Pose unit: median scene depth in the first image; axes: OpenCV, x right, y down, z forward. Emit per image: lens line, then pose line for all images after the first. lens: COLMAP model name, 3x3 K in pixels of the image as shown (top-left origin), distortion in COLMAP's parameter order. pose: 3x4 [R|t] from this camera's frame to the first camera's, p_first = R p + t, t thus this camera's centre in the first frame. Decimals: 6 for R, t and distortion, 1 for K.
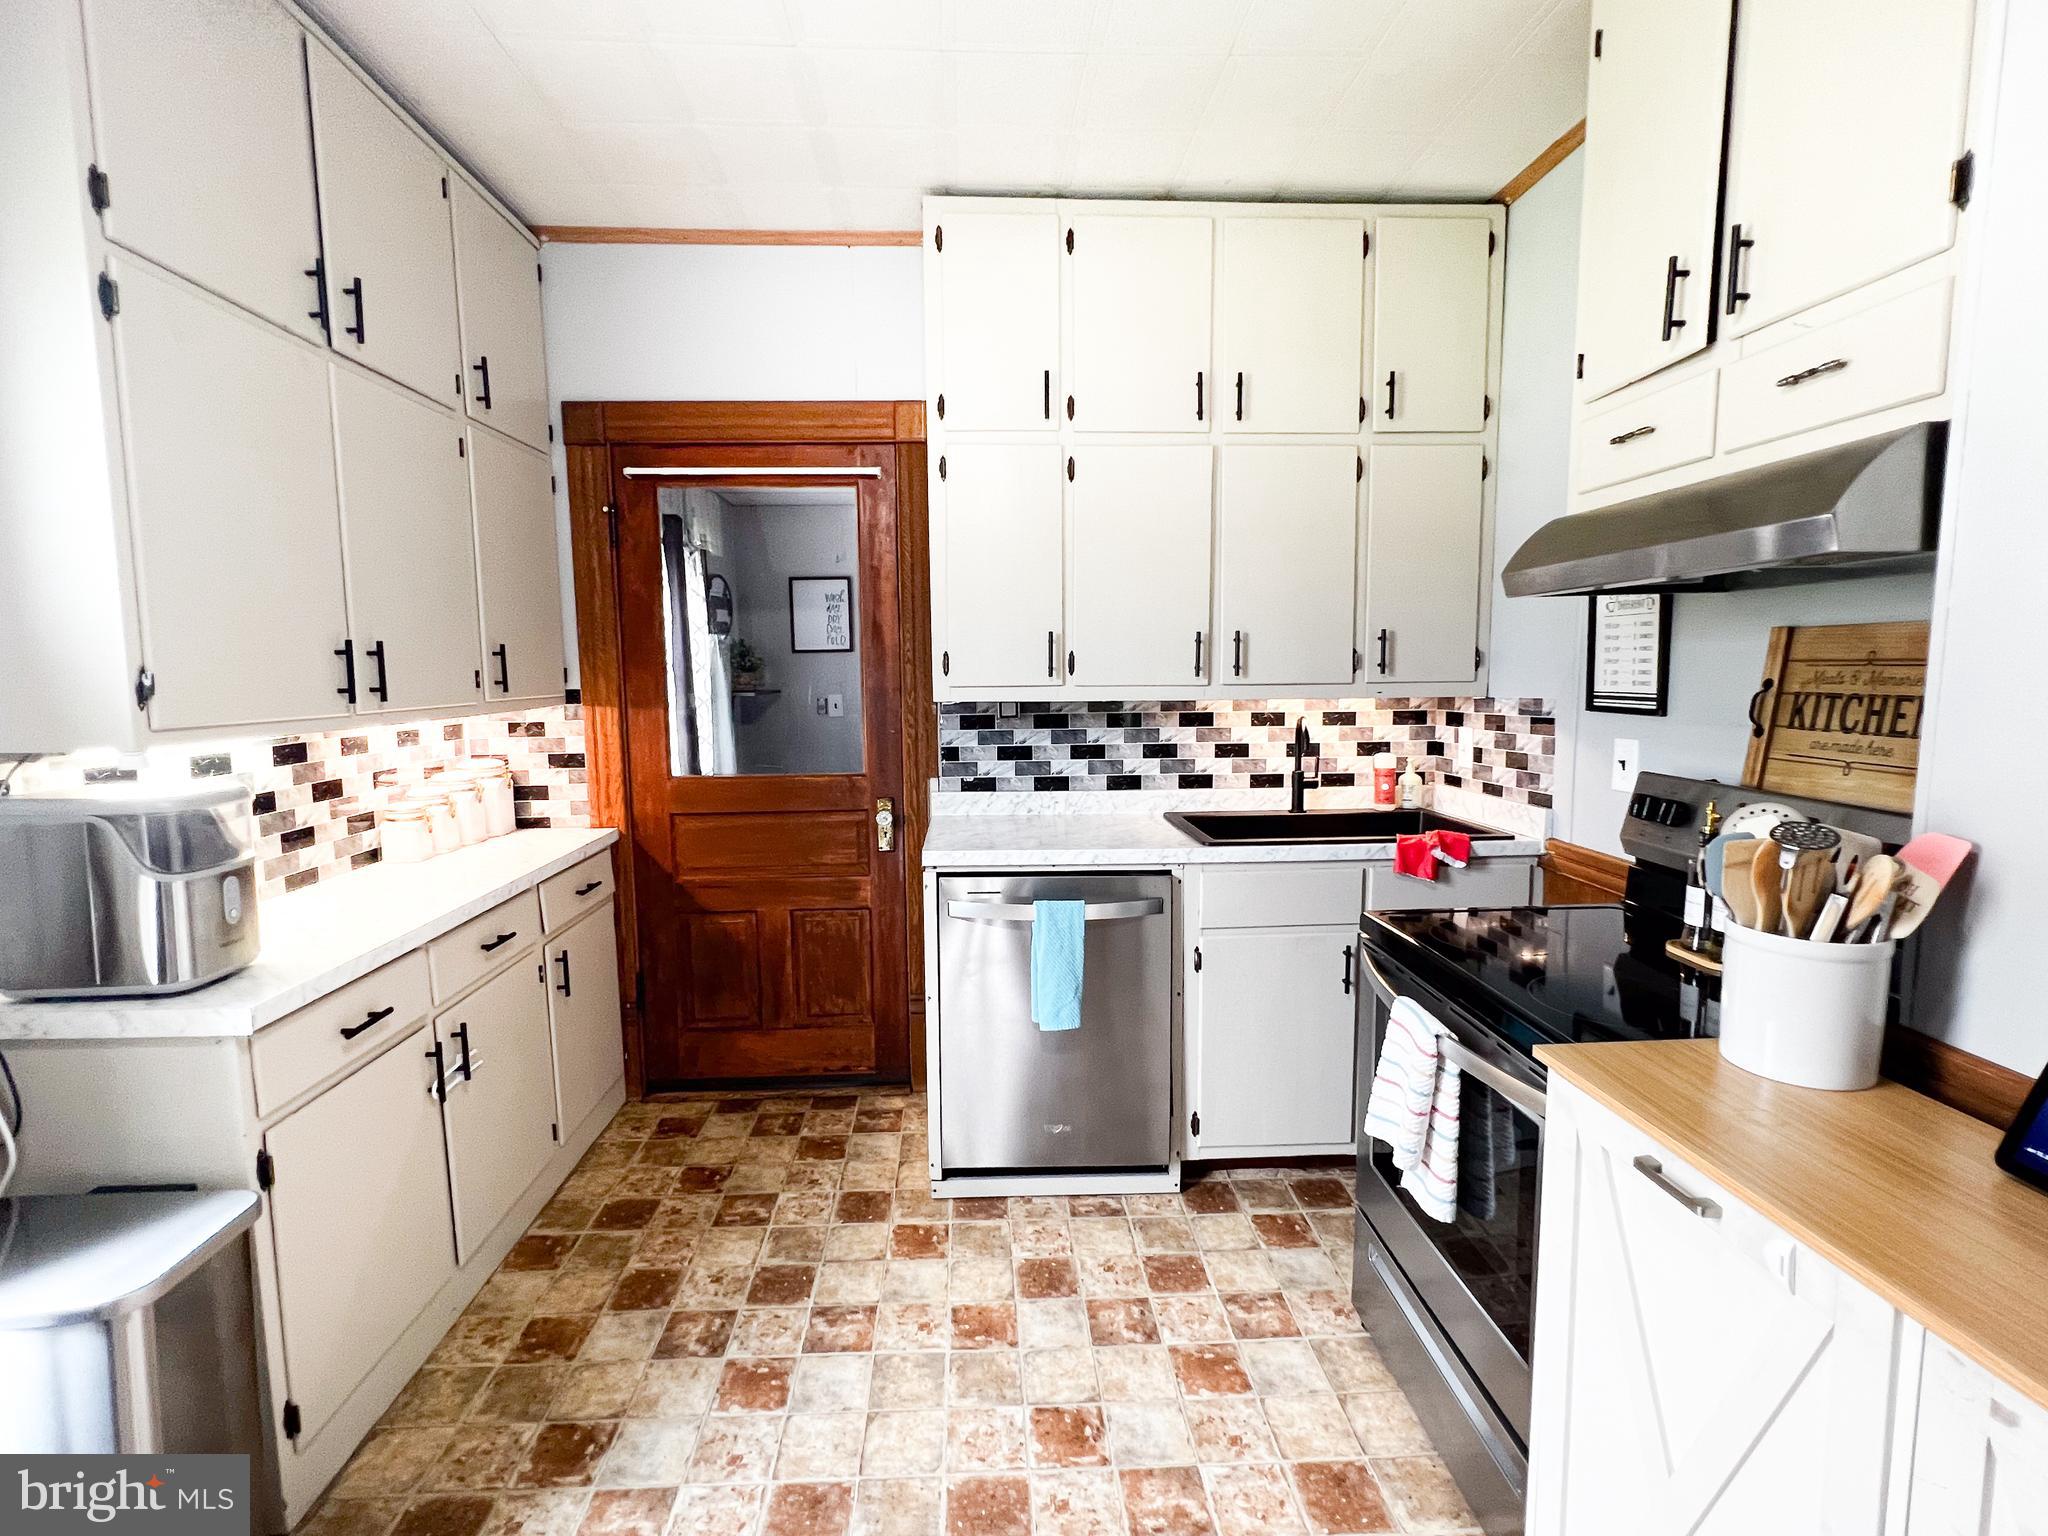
lens RADIAL K [[956.4, 0, 1017.4], [0, 956.4, 763.9], [0, 0, 1]] dist [-0.002825, 0.000669]
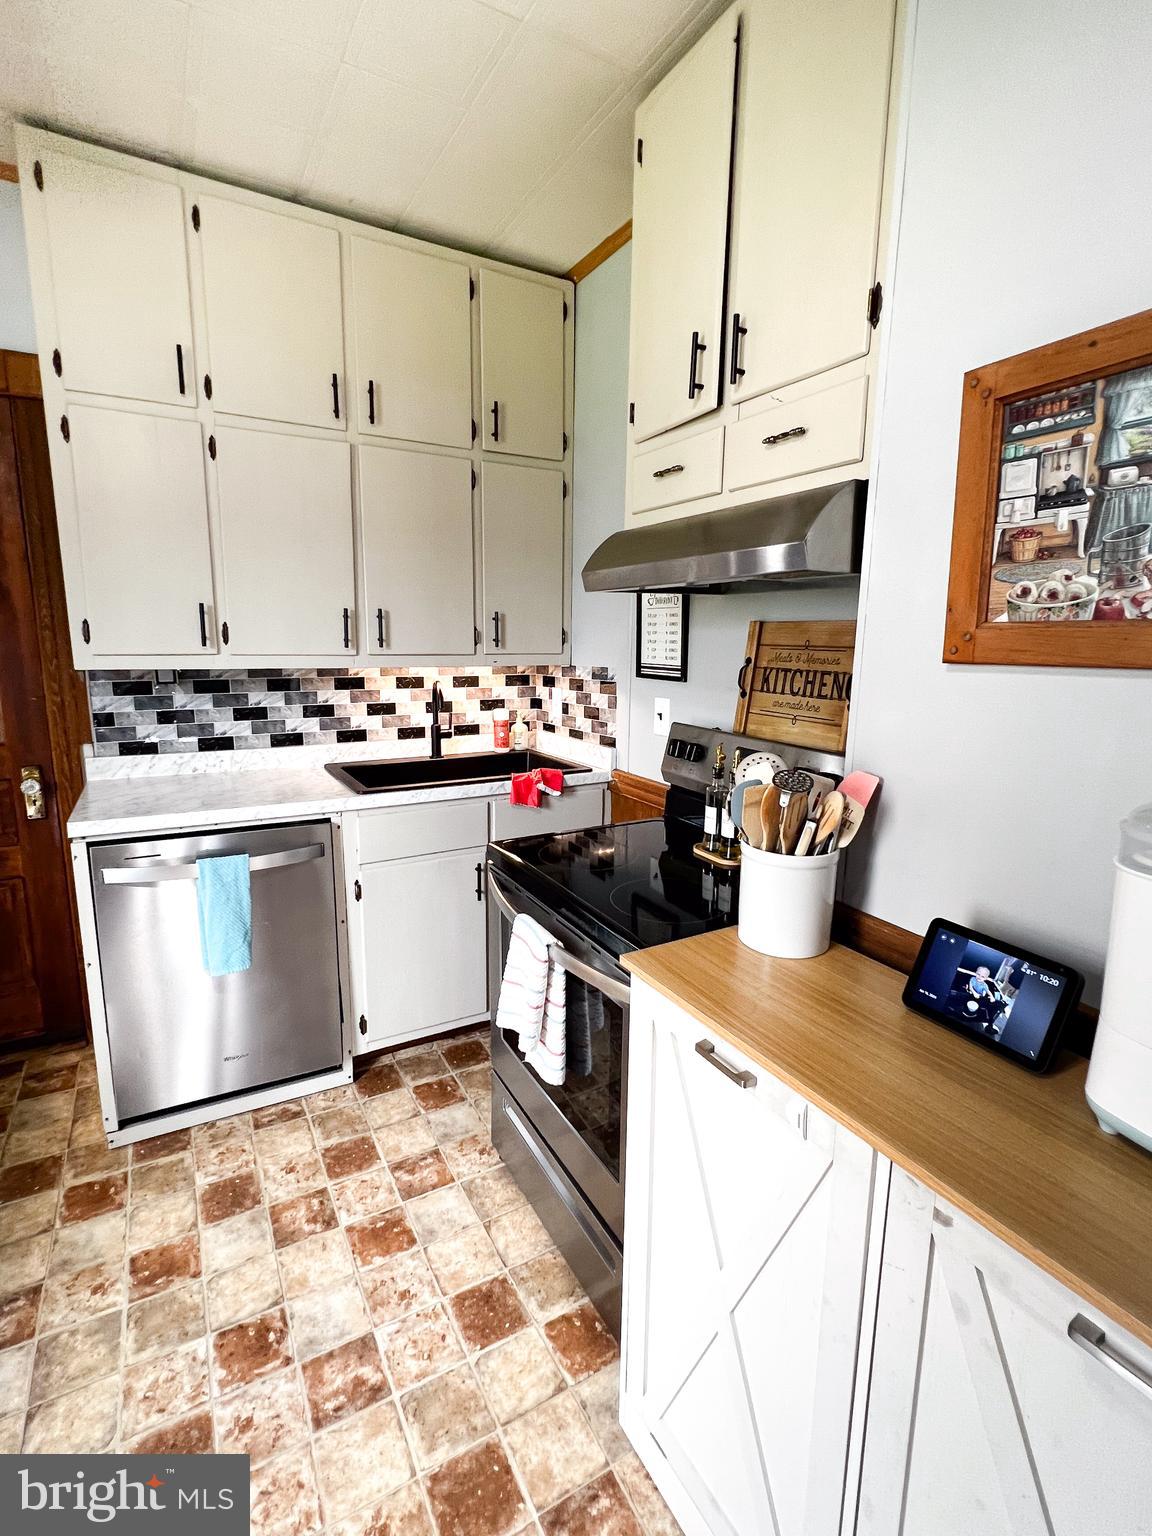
lens RADIAL K [[717.3, 0, 575.1], [0, 717.3, 765.1], [0, 0, 1]] dist [-0.002825, 0.000669]
pose [[0.891271, -0.061524, 0.449278, 0.047391], [0.025440, 0.995977, 0.085920, -0.022658], [-0.452757, -0.065149, 0.889251, 0.122161]]
